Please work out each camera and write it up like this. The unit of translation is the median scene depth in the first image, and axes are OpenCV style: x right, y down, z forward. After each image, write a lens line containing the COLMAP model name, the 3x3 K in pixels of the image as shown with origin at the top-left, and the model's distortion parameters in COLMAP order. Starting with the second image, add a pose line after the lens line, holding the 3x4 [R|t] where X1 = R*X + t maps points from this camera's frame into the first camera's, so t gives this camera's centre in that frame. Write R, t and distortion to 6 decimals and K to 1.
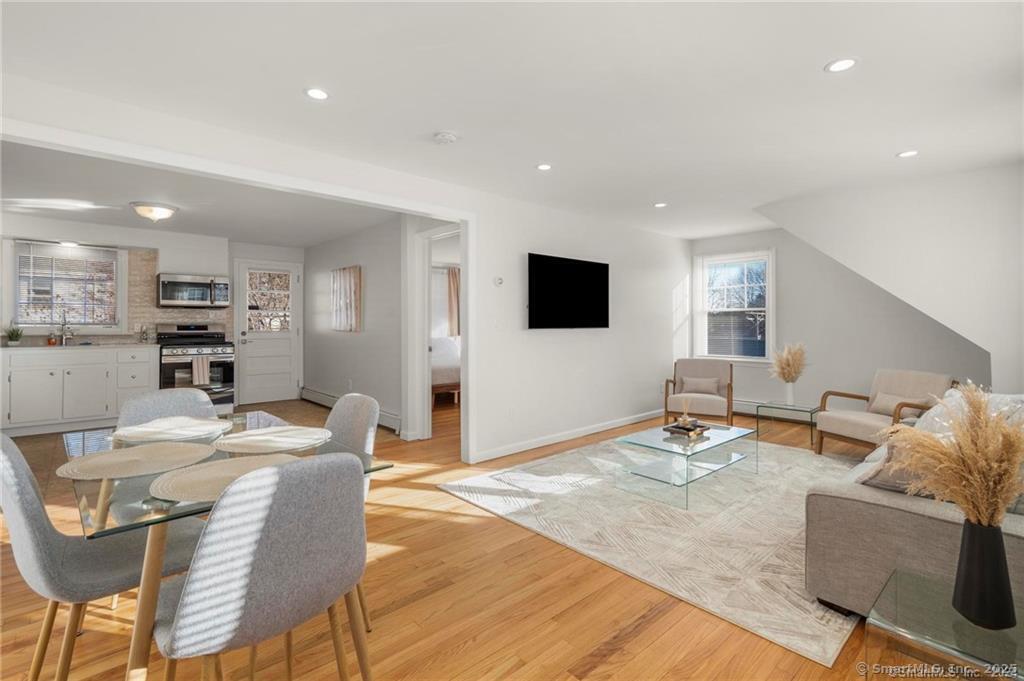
lens RADIAL K [[469.0, 0, 506.4], [0, 469.0, 331.7], [0, 0, 1]] dist [0.000571, 0.000645]
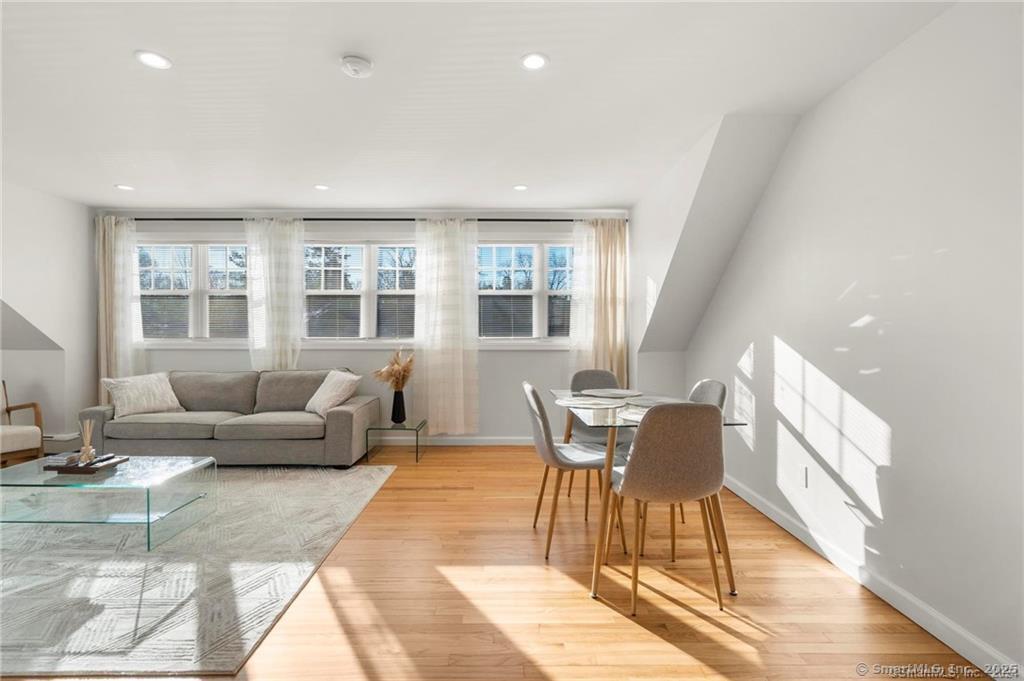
lens RADIAL K [[468.1, 0, 505.7], [0, 468.1, 336.0], [0, 0, 1]] dist [0.004920, 0.000334]
pose [[-0.736466, -0.012951, 0.676351, -0.524746], [0.006838, 0.999623, 0.026587, -0.013028], [-0.676440, 0.024205, -0.736100, 0.907414]]
